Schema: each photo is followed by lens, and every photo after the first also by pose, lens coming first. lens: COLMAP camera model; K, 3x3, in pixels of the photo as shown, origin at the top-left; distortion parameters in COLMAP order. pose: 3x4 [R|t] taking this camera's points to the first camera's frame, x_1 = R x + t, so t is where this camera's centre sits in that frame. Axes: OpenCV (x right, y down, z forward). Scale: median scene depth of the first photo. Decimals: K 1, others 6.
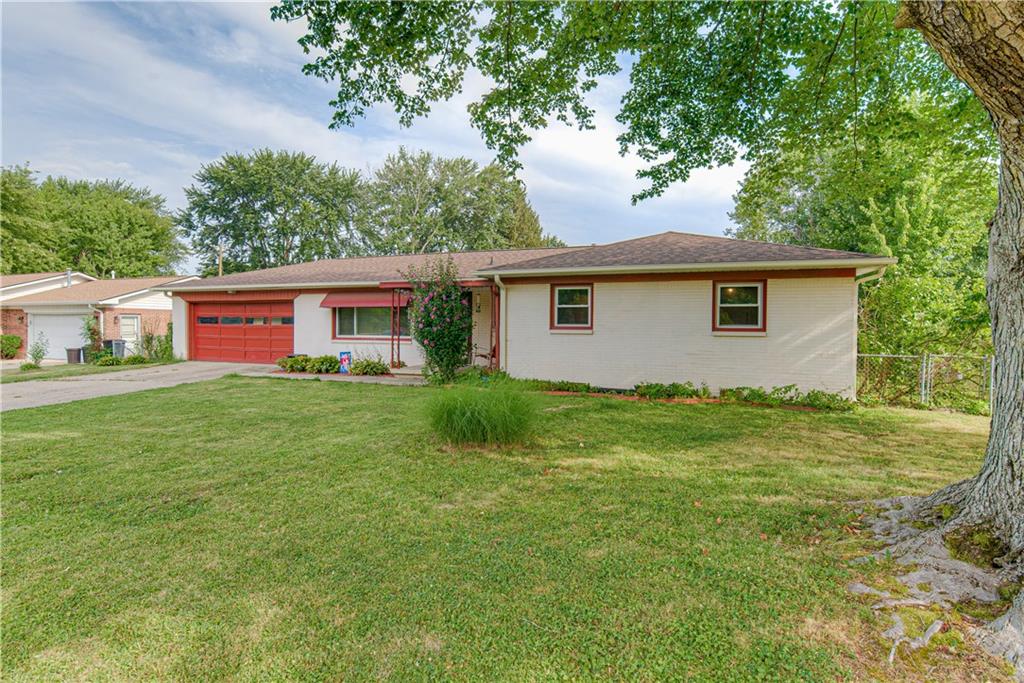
lens RADIAL K [[526.2, 0, 512.0], [0, 526.2, 320.6], [0, 0, 1]] dist [0.001624, 0.000530]
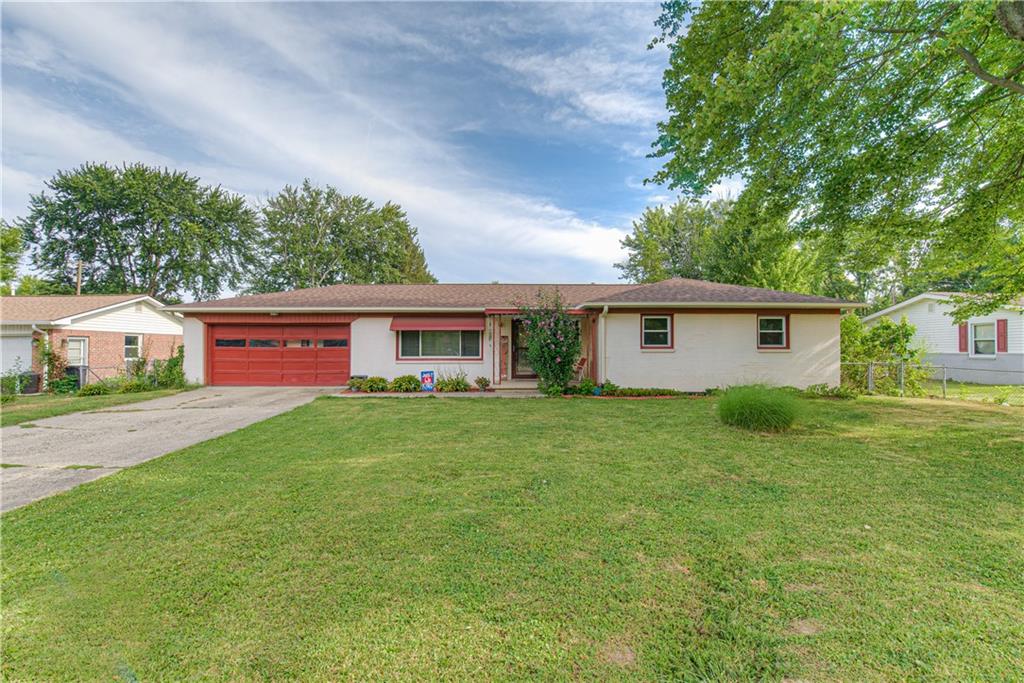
lens RADIAL K [[443.4, 0, 517.3], [0, 443.4, 338.7], [0, 0, 1]] dist [-0.009536, 0.000008]
pose [[0.929385, 0.002253, 0.369104, -0.406974], [0.002442, 0.999922, -0.012254, 0.002851], [-0.369103, 0.012290, 0.929307, 0.065336]]
